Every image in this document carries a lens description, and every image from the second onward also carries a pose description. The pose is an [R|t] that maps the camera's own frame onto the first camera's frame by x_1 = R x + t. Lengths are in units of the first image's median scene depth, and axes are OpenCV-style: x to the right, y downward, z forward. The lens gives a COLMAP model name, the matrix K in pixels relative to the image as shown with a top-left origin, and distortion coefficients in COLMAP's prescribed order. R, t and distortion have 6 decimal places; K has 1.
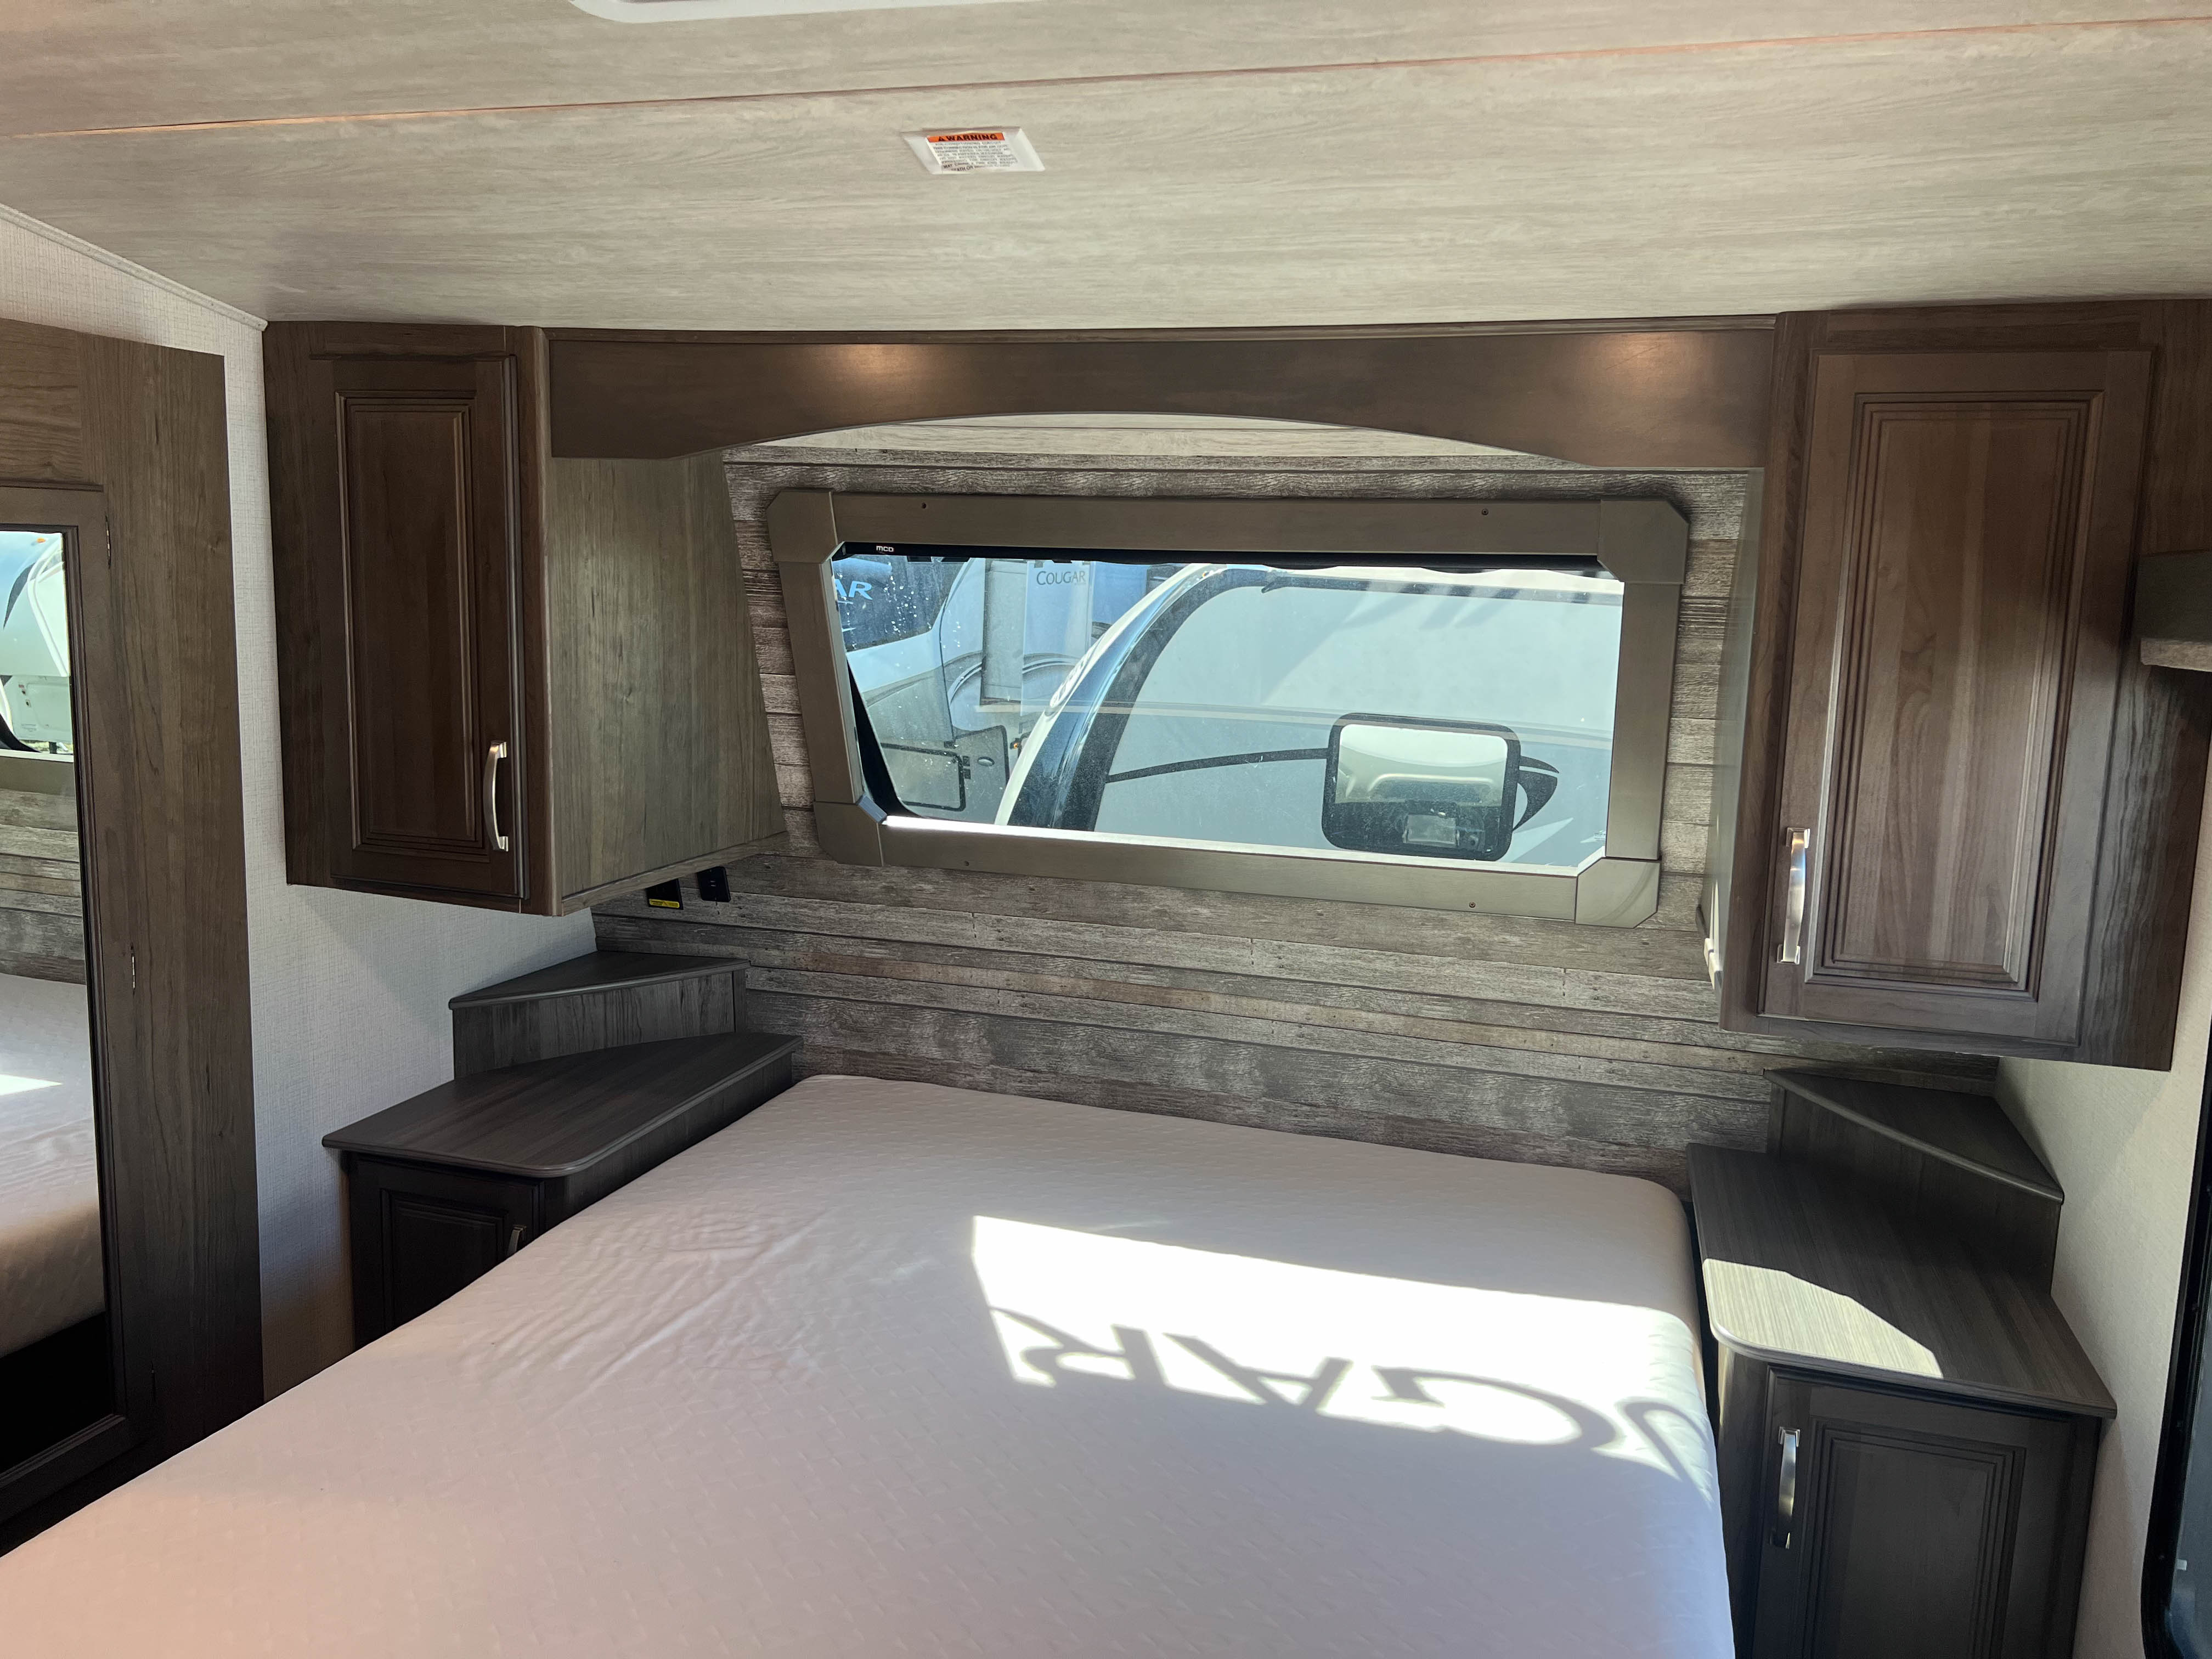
lens RADIAL K [[1652.1, 0, 1126.4], [0, 1652.1, 807.5], [0, 0, 1]] dist [0.046776, -0.056234]
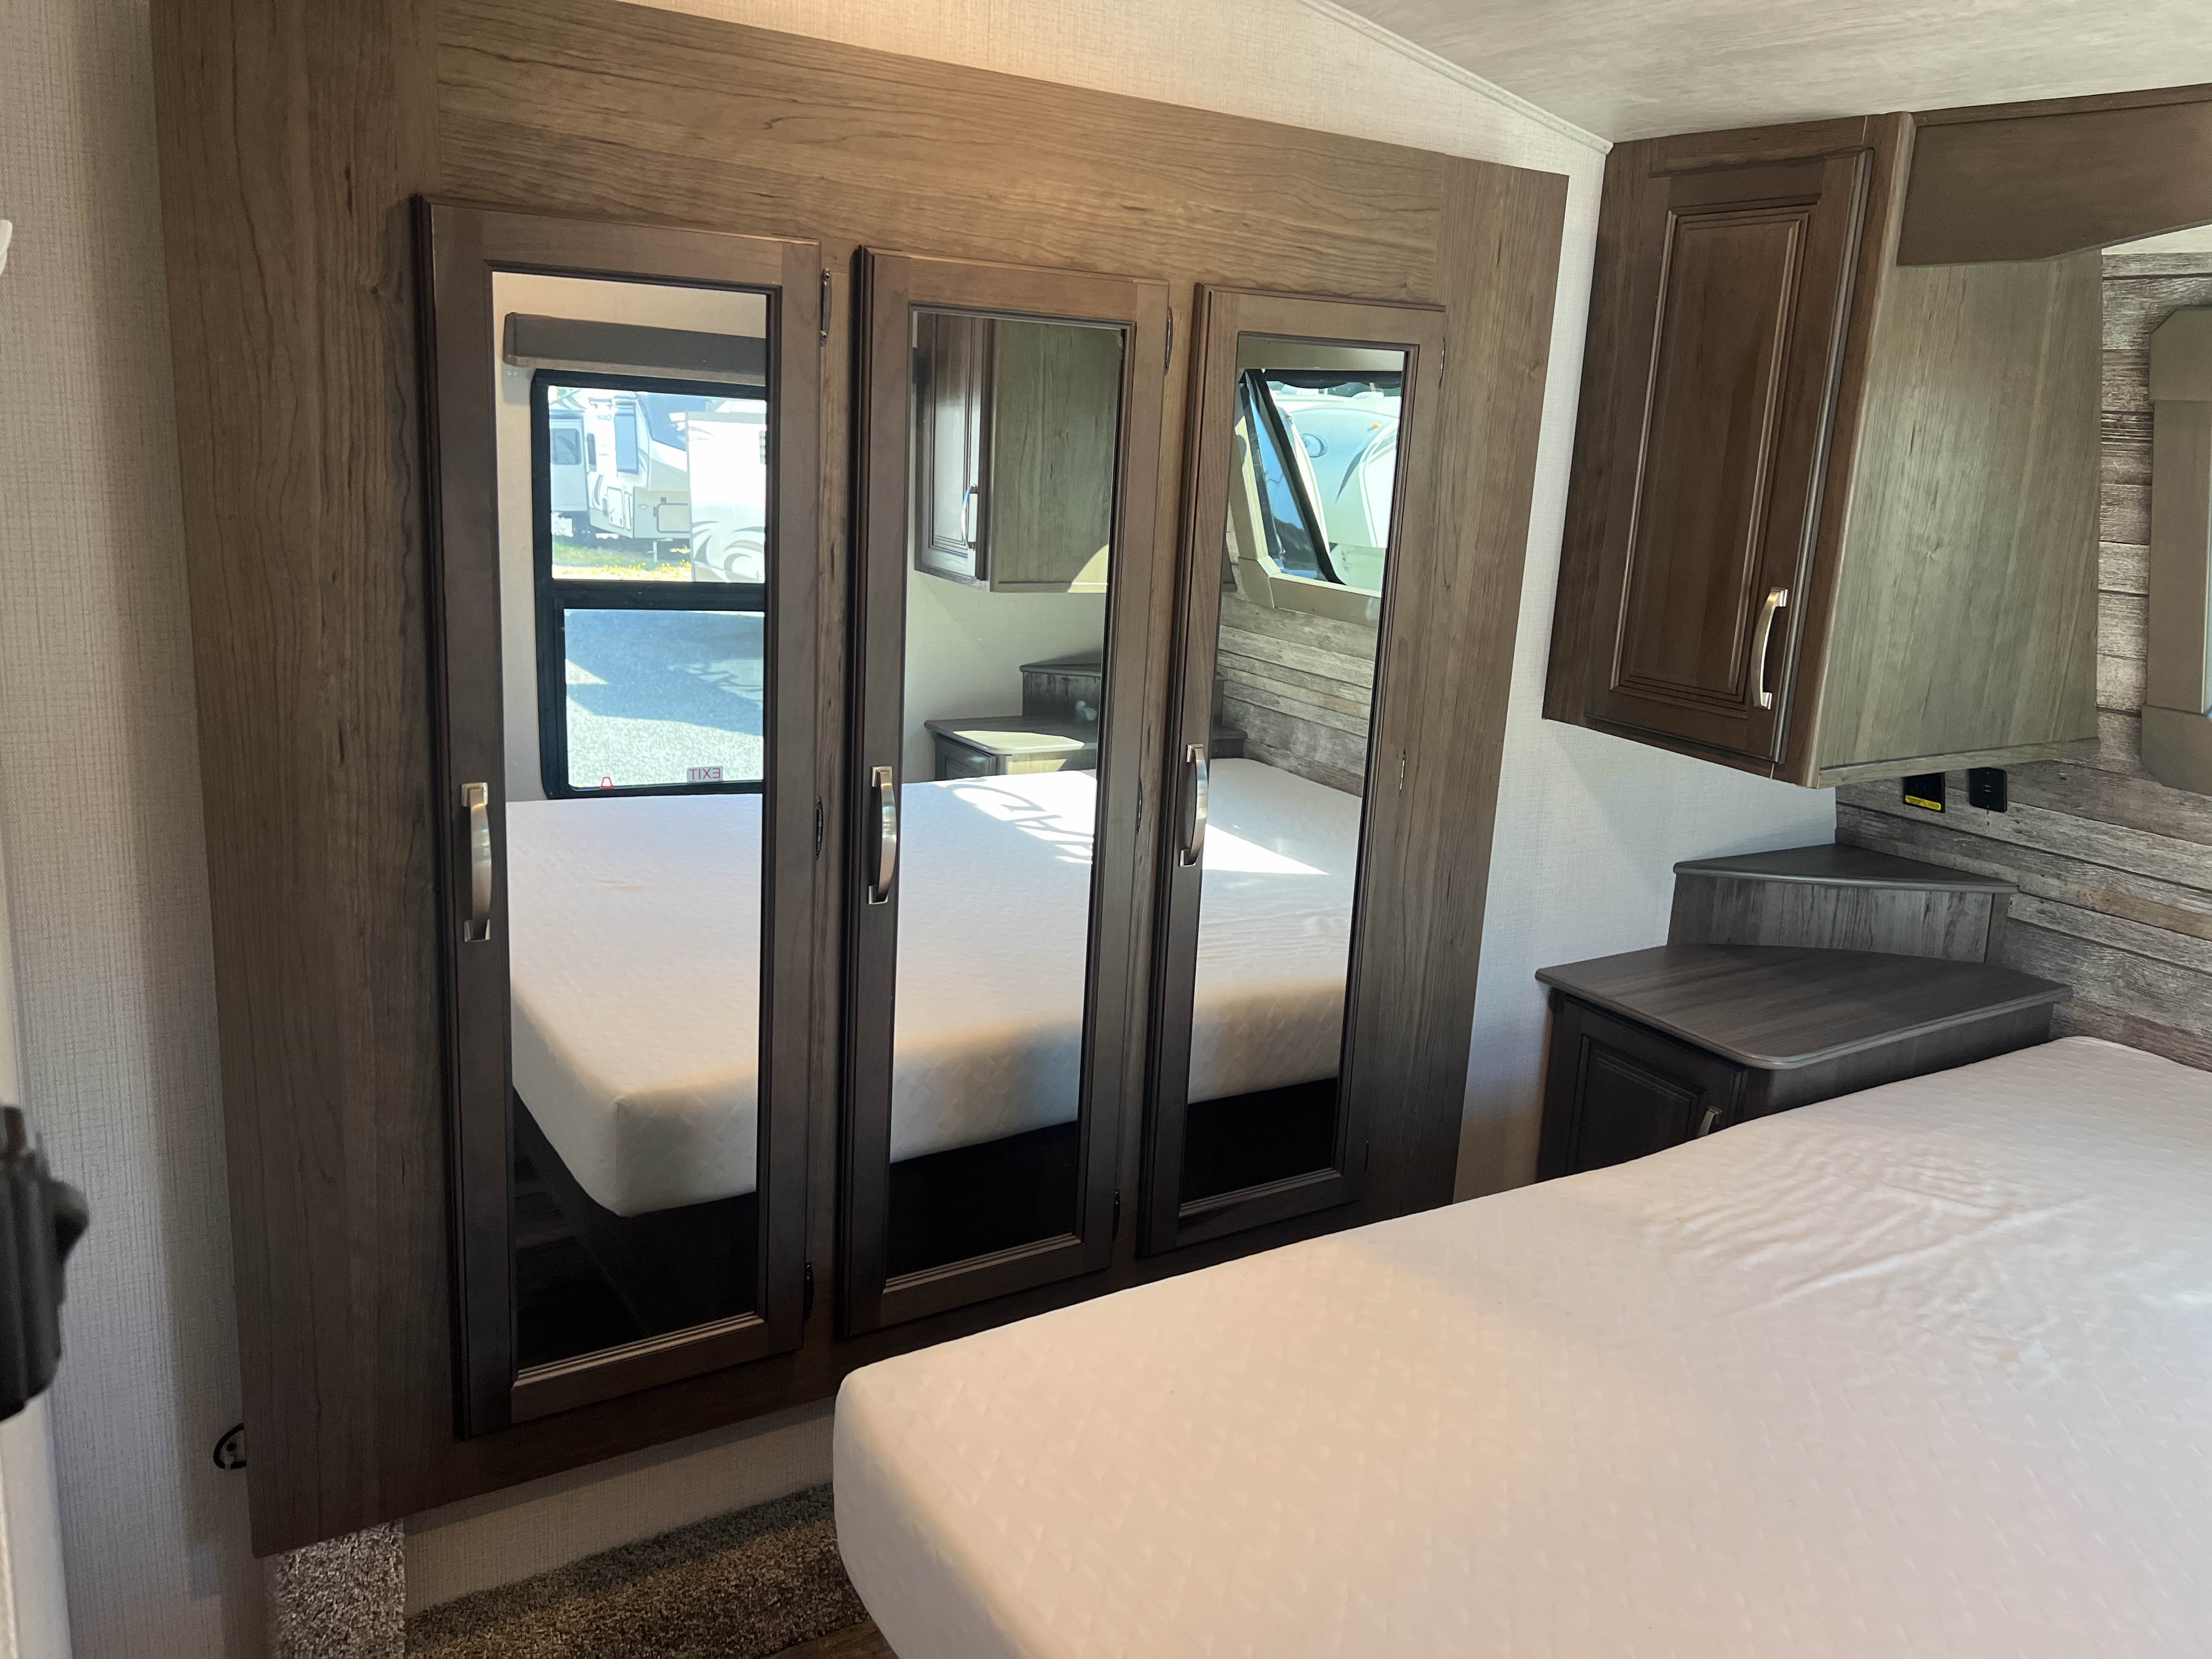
lens RADIAL K [[1652.1, 0, 1125.2], [0, 1652.1, 811.9], [0, 0, 1]] dist [0.046776, -0.056234]
pose [[0.754944, 0.160361, -0.635881, -0.048187], [-0.123201, 0.987058, 0.102654, 0.032136], [0.644113, 0.000843, 0.764930, 0.069471]]
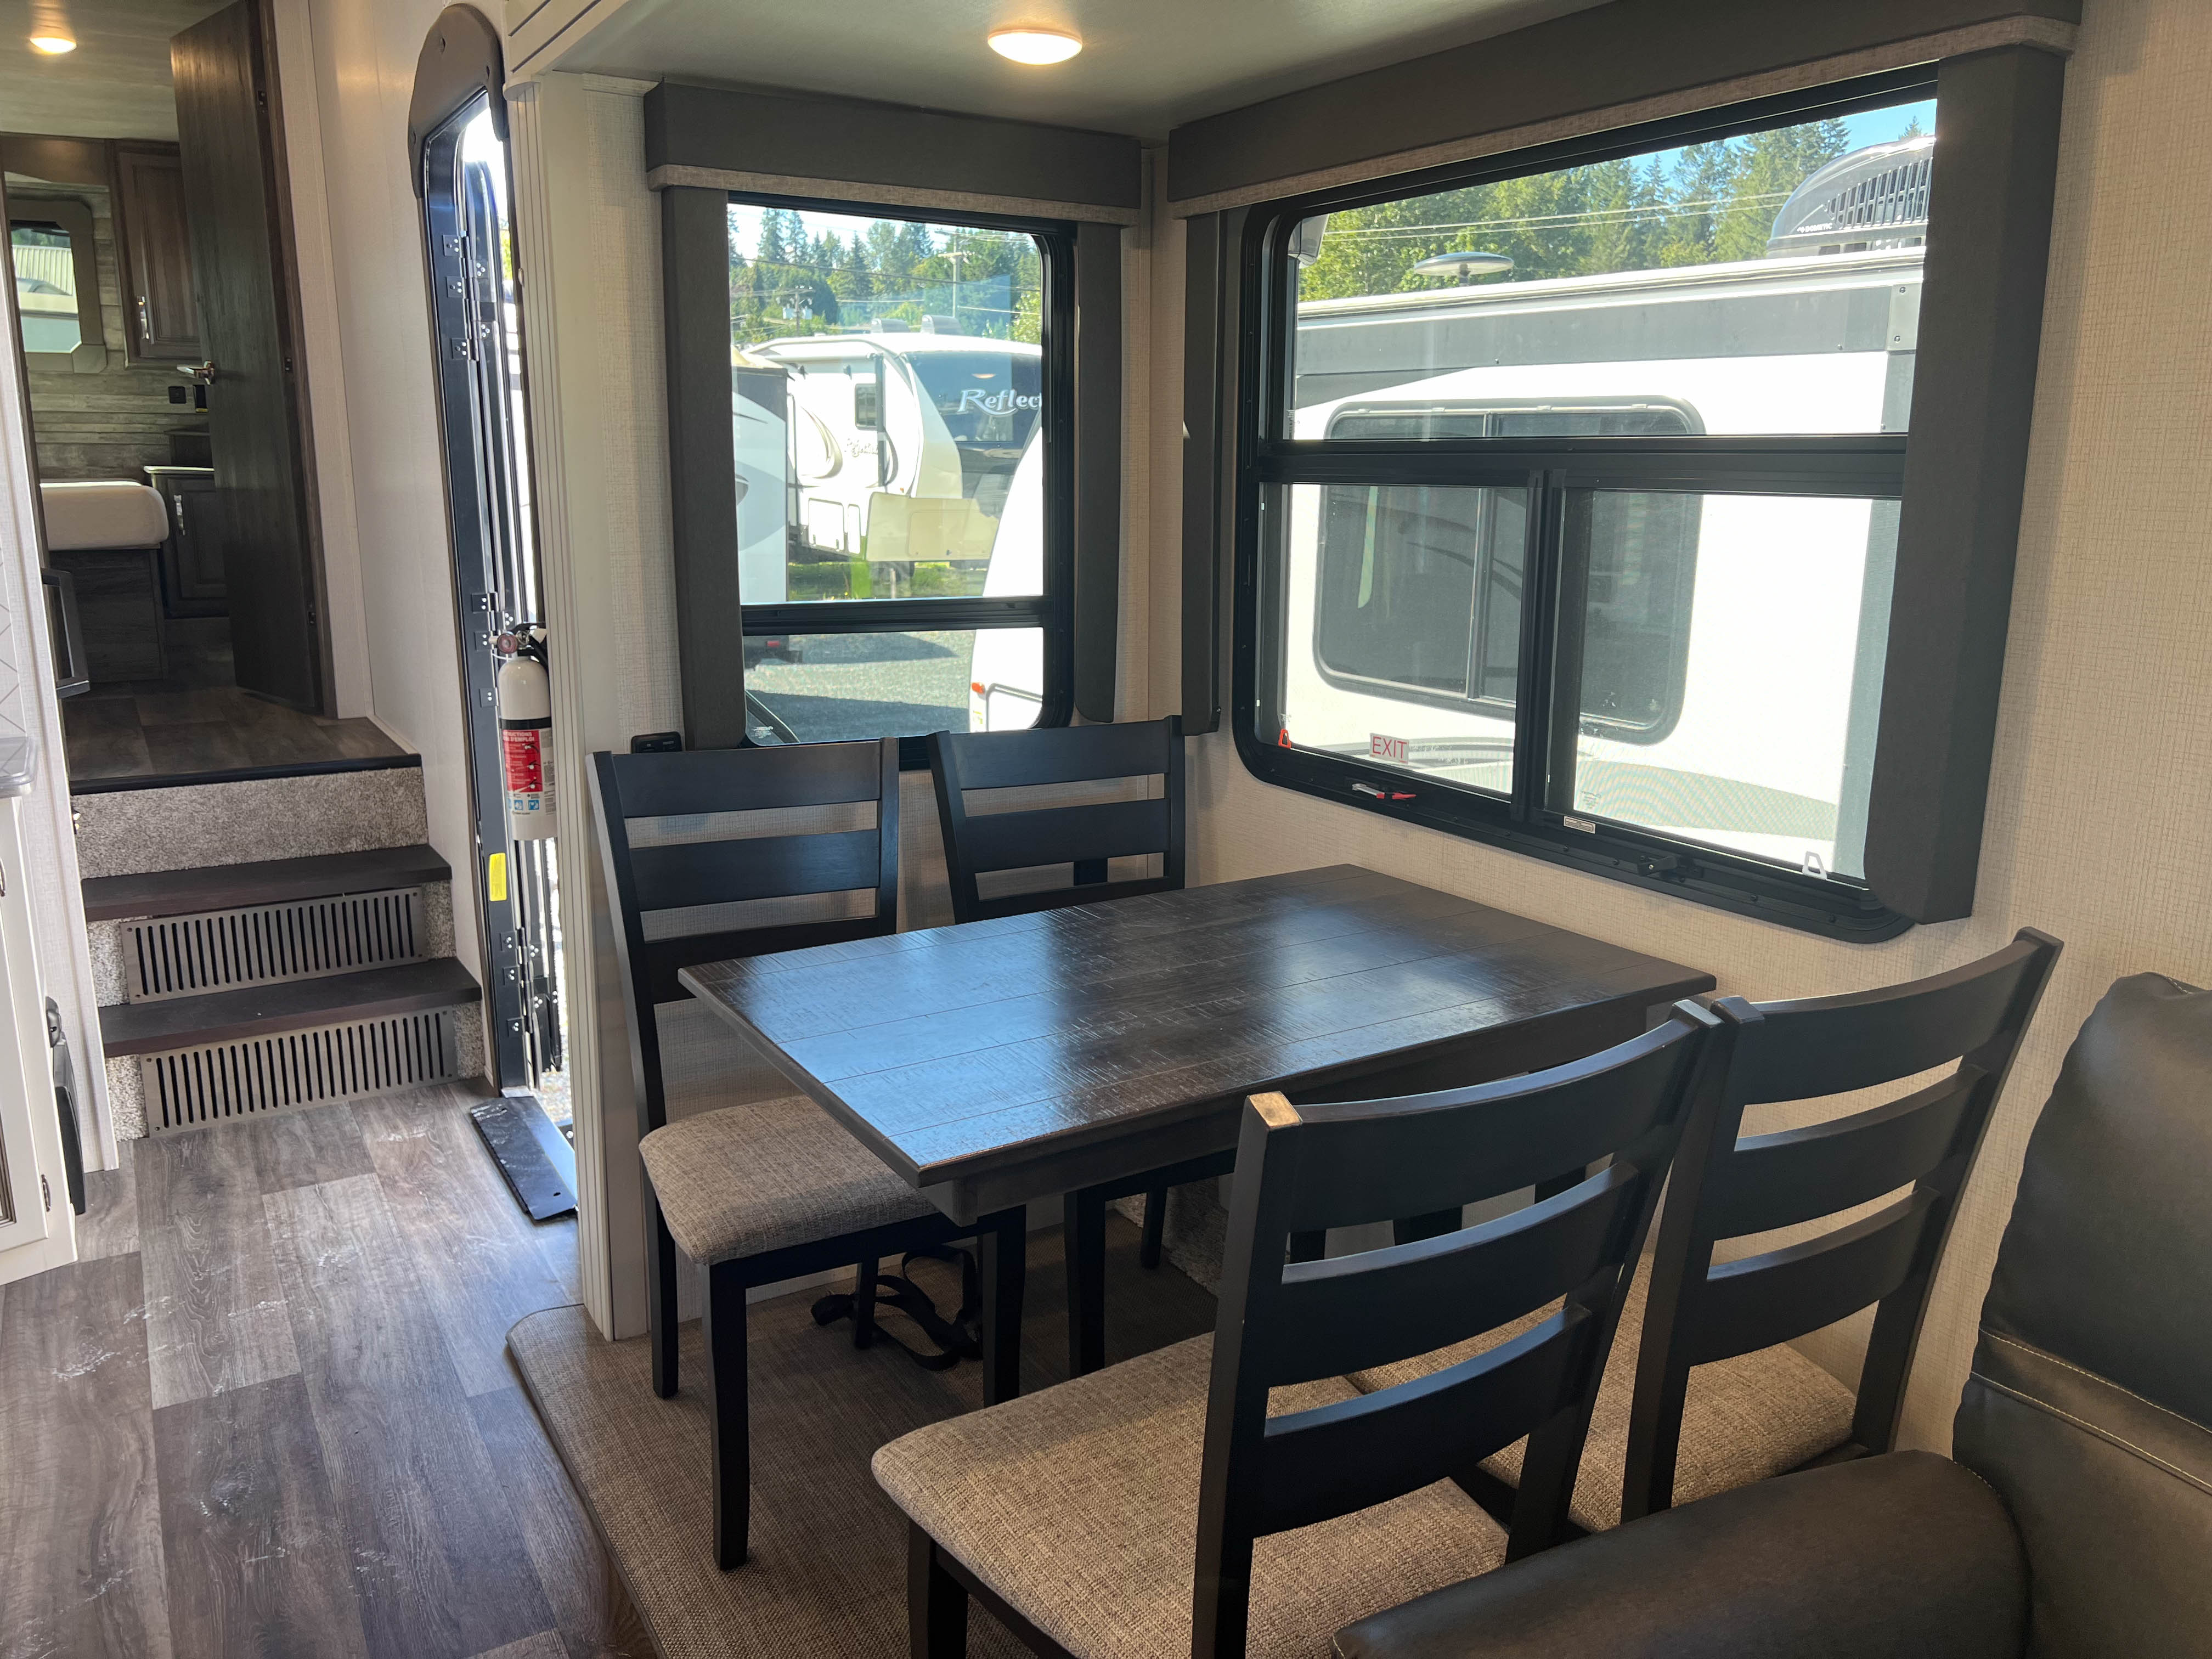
lens RADIAL K [[1652.1, 0, 1137.5], [0, 1652.1, 805.5], [0, 0, 1]] dist [0.046776, -0.056234]
pose [[0.664216, -0.177568, 0.726145, -0.704663], [0.111844, 0.984051, 0.138330, 0.620688], [-0.739127, -0.010666, 0.673482, -2.198826]]
